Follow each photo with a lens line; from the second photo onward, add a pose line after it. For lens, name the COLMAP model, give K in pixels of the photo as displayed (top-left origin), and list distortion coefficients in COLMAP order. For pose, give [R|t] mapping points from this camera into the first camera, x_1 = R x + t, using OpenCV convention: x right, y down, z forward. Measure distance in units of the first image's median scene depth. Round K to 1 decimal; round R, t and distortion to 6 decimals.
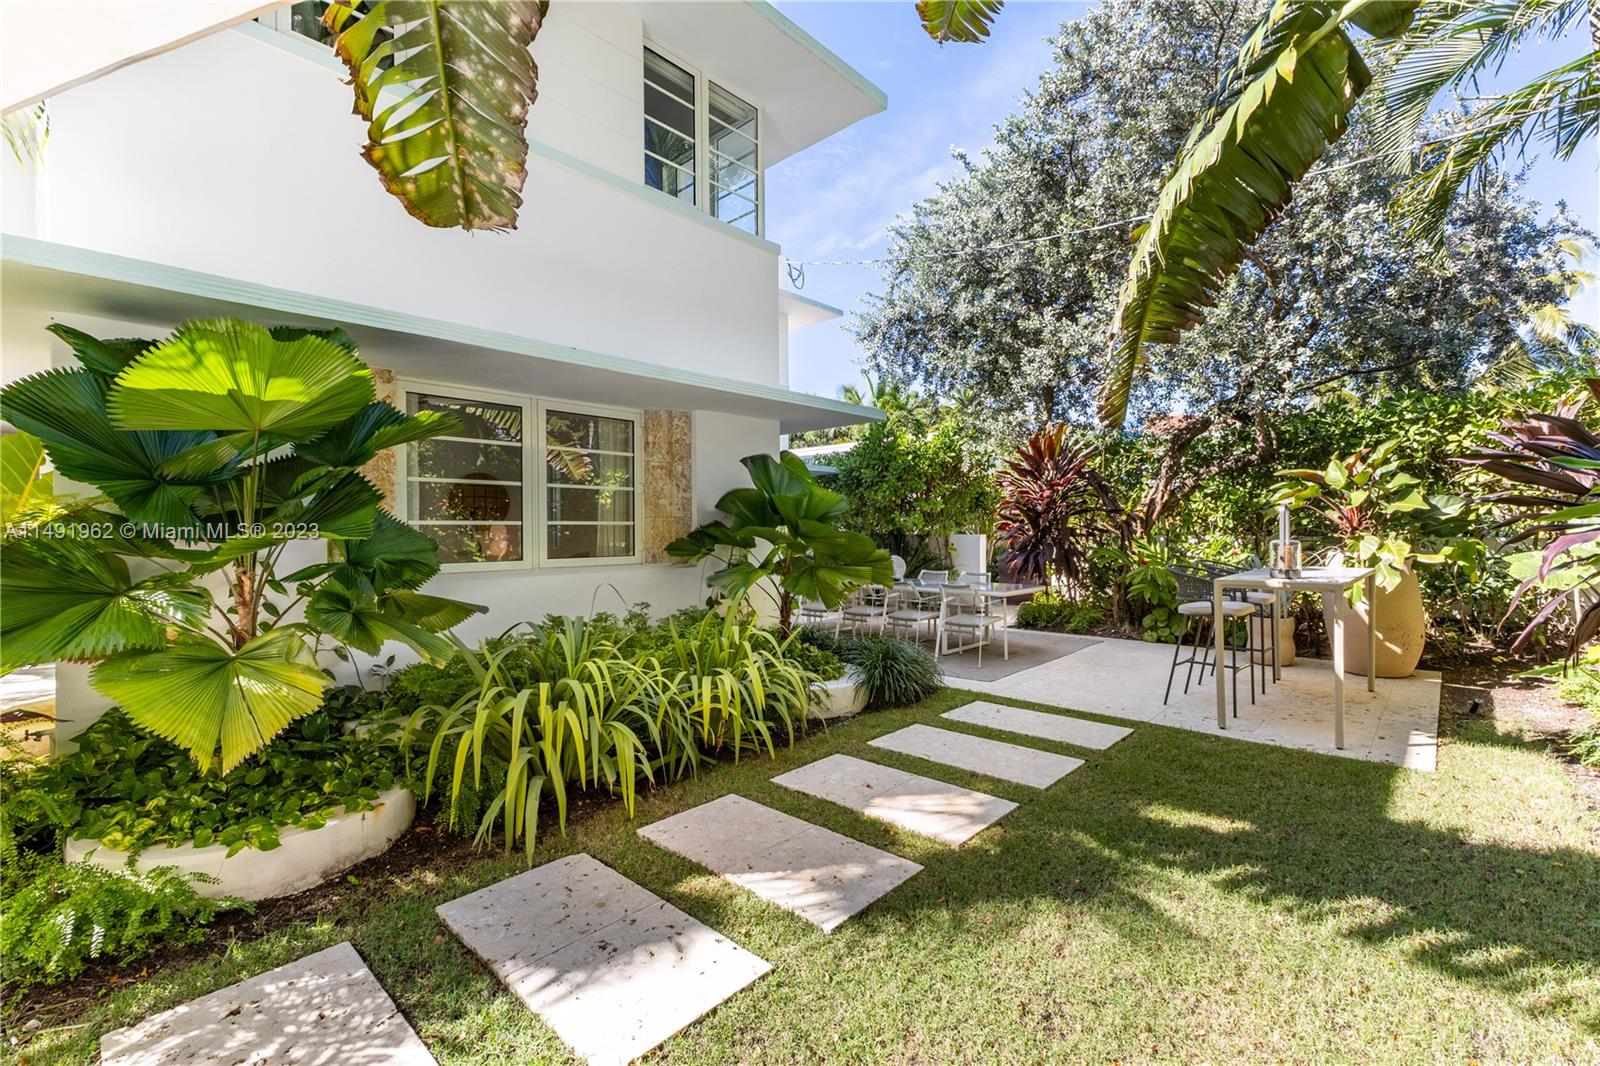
lens RADIAL K [[681.3, 0, 800.0], [0, 681.3, 533.0], [0, 0, 1]] dist [0.001734, -0.001173]
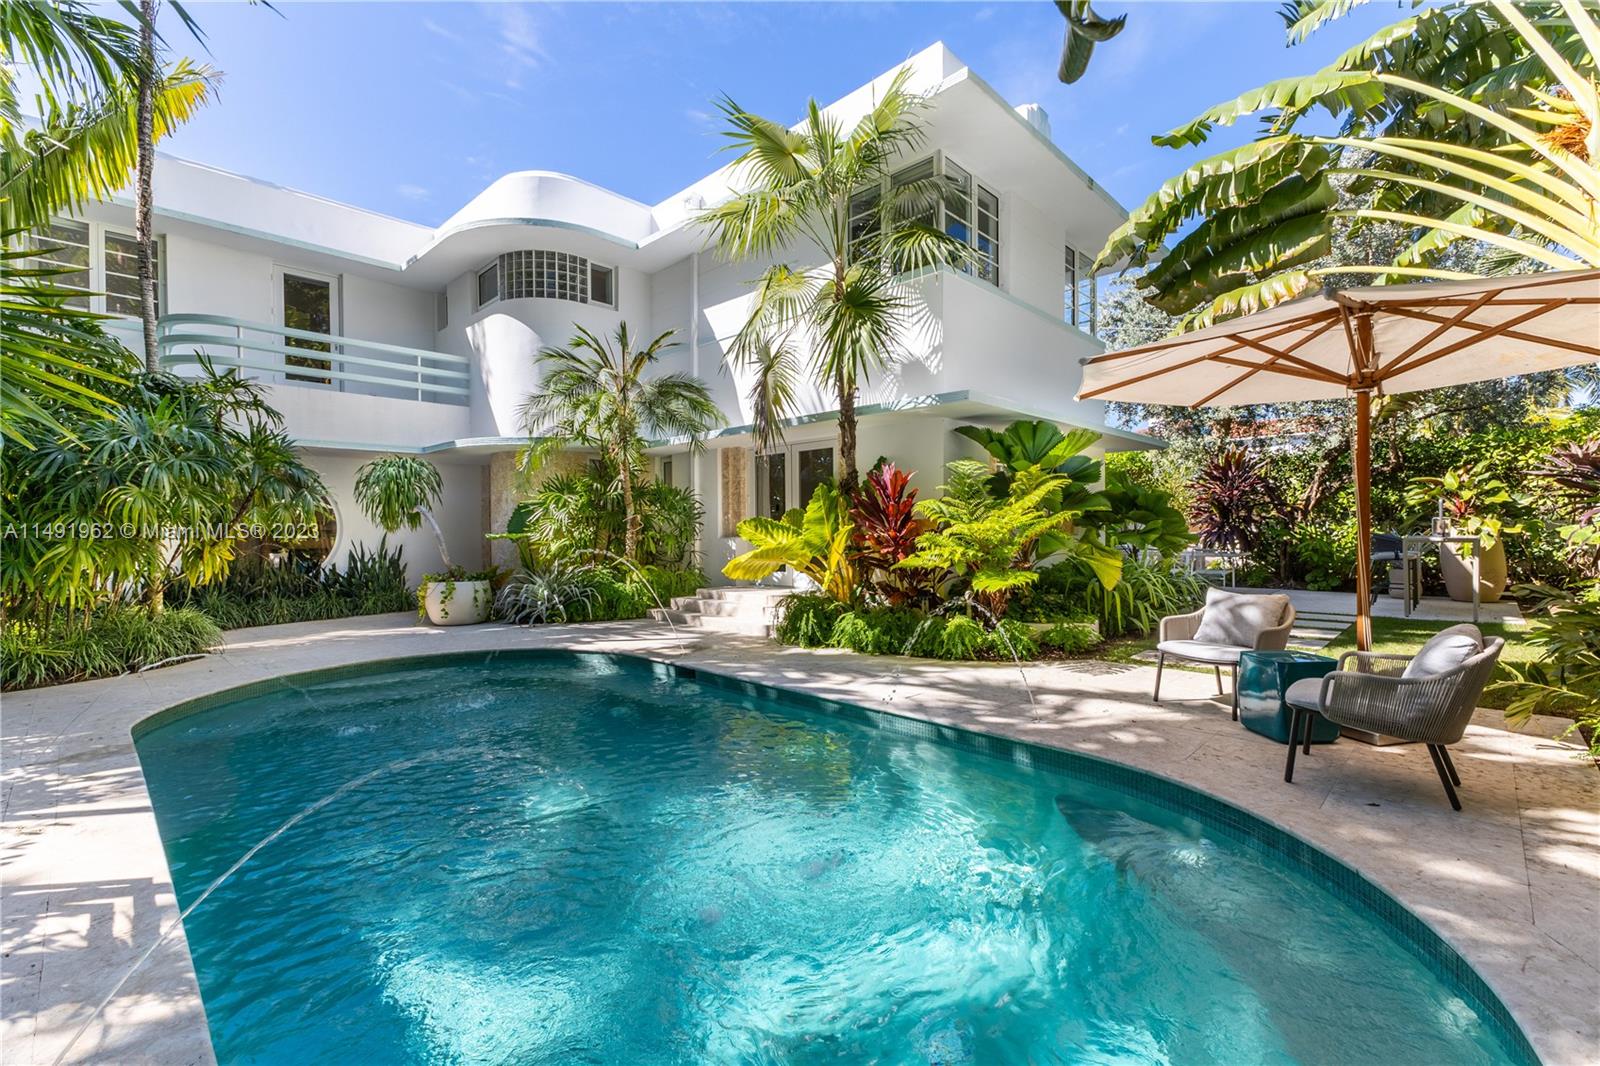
lens RADIAL K [[681.3, 0, 800.0], [0, 681.3, 533.0], [0, 0, 1]] dist [0.001734, -0.001173]
pose [[0.999817, -0.001295, -0.019106, -0.752061], [0.001296, 0.999999, 0.000032, 0.038270], [0.019106, -0.000057, 0.999817, -0.675992]]
